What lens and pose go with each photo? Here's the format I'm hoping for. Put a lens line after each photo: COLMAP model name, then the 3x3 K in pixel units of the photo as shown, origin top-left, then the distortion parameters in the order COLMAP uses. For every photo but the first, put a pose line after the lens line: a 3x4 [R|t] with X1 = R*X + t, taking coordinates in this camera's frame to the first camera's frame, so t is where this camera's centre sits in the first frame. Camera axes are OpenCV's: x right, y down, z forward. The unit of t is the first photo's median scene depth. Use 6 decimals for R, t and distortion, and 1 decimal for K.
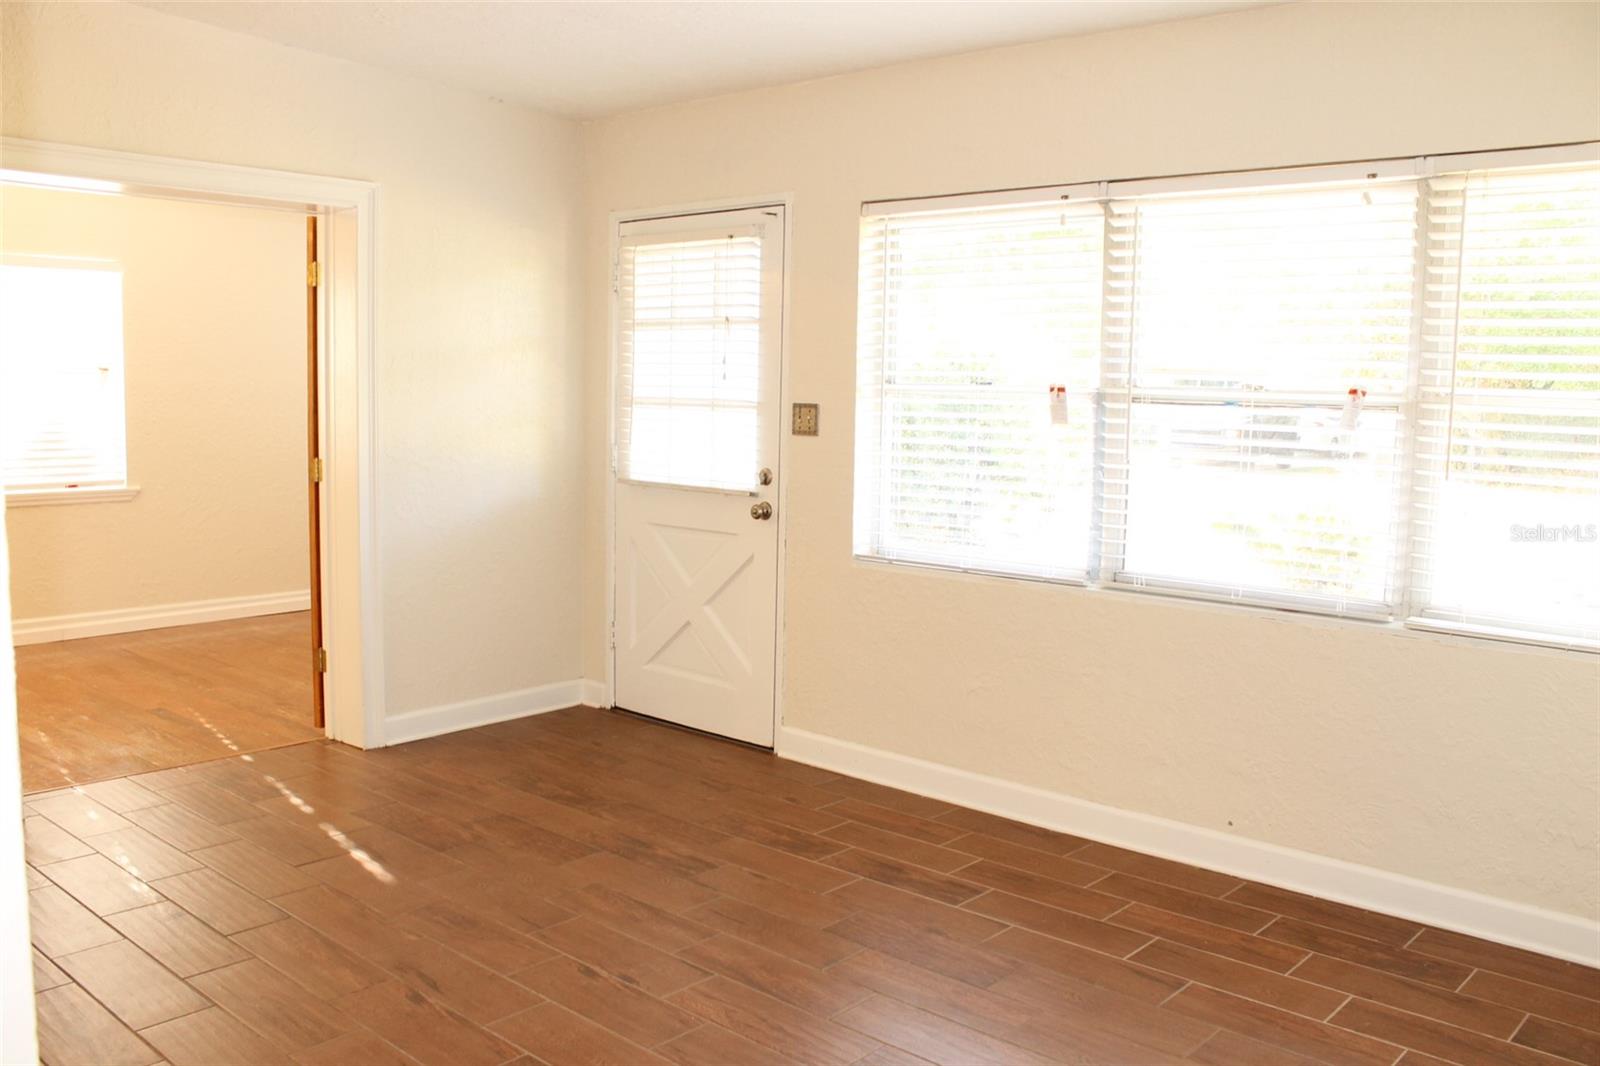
lens RADIAL K [[1368.9, 0, 791.6], [0, 1368.9, 541.7], [0, 0, 1]] dist [-0.160243, 0.151234]
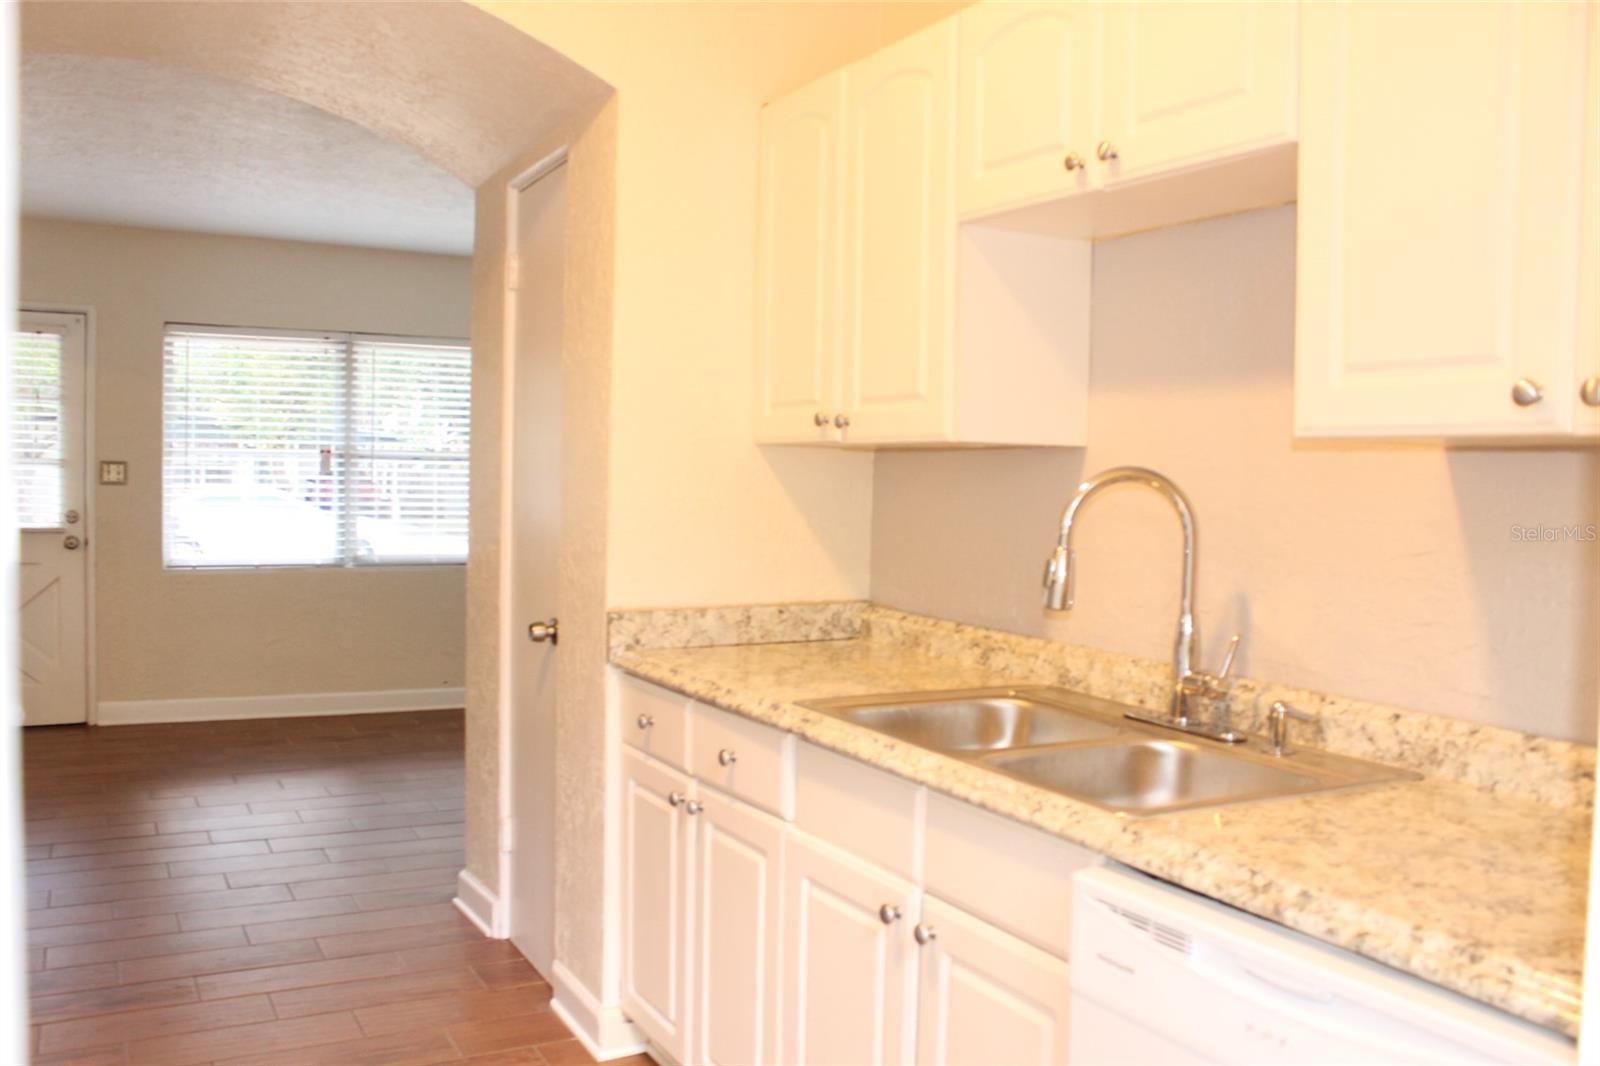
lens RADIAL K [[1368.9, 0, 791.6], [0, 1368.9, 541.7], [0, 0, 1]] dist [-0.160243, 0.151234]
pose [[0.337405, -0.060420, 0.939418, -1.006639], [0.088697, 0.995539, 0.032172, -0.002947], [-0.937171, 0.072469, 0.341259, -0.085952]]
